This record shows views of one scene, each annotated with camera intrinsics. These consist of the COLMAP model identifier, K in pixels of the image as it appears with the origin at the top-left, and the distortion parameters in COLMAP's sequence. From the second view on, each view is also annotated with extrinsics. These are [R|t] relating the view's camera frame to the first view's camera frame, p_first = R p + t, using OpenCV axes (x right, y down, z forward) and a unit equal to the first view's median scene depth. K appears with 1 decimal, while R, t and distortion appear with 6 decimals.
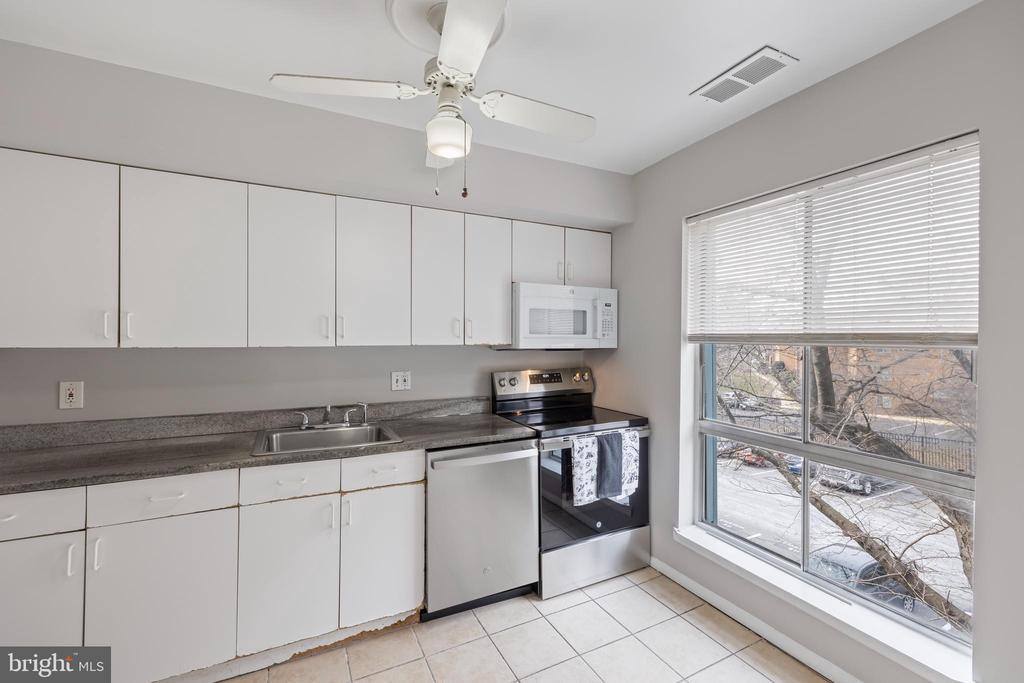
lens RADIAL K [[434.9, 0, 504.8], [0, 434.9, 339.0], [0, 0, 1]] dist [0.004064, 0.000308]
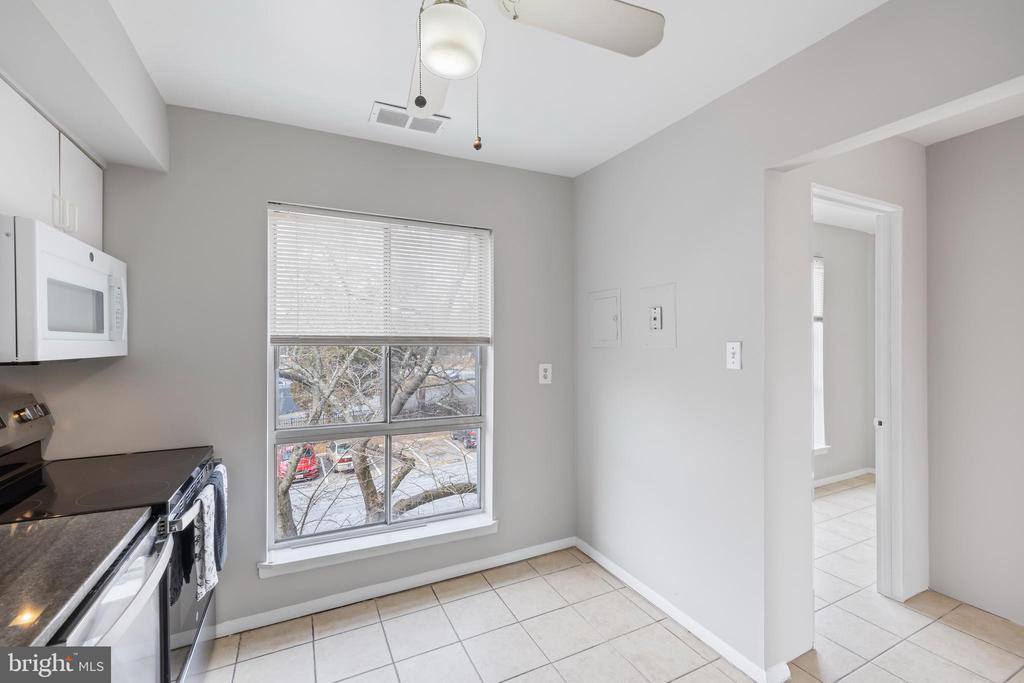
lens RADIAL K [[434.9, 0, 509.3], [0, 434.9, 344.2], [0, 0, 1]] dist [0.004064, 0.000308]
pose [[-0.001342, -0.009653, 0.999953, -0.496622], [0.002411, 0.999950, 0.009656, -0.000017], [-0.999996, 0.002424, -0.001318, 0.566941]]
